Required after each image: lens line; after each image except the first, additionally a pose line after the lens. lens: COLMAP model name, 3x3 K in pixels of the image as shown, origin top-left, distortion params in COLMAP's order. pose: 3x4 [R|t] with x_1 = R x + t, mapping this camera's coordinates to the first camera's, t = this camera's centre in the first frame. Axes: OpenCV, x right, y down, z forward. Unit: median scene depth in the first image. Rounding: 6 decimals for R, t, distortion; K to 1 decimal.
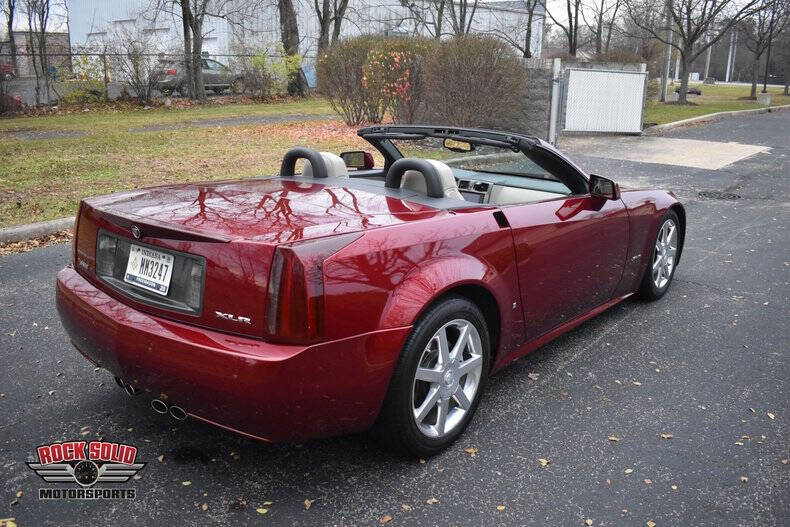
lens RADIAL K [[708.0, 0, 396.6], [0, 708.0, 268.6], [0, 0, 1]] dist [-0.087023, 0.014888]
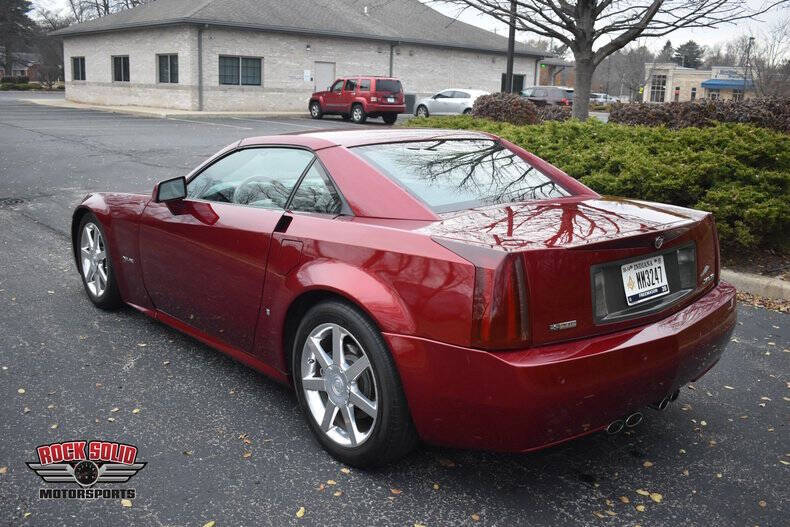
lens RADIAL K [[750.6, 0, 398.4], [0, 750.6, 267.0], [0, 0, 1]] dist [-0.075221, 0.000000]
pose [[0.155259, -0.240908, 0.958049, -1.375772], [0.242461, 0.949438, 0.199450, -0.302732], [-0.957657, 0.201323, 0.205820, 1.091043]]
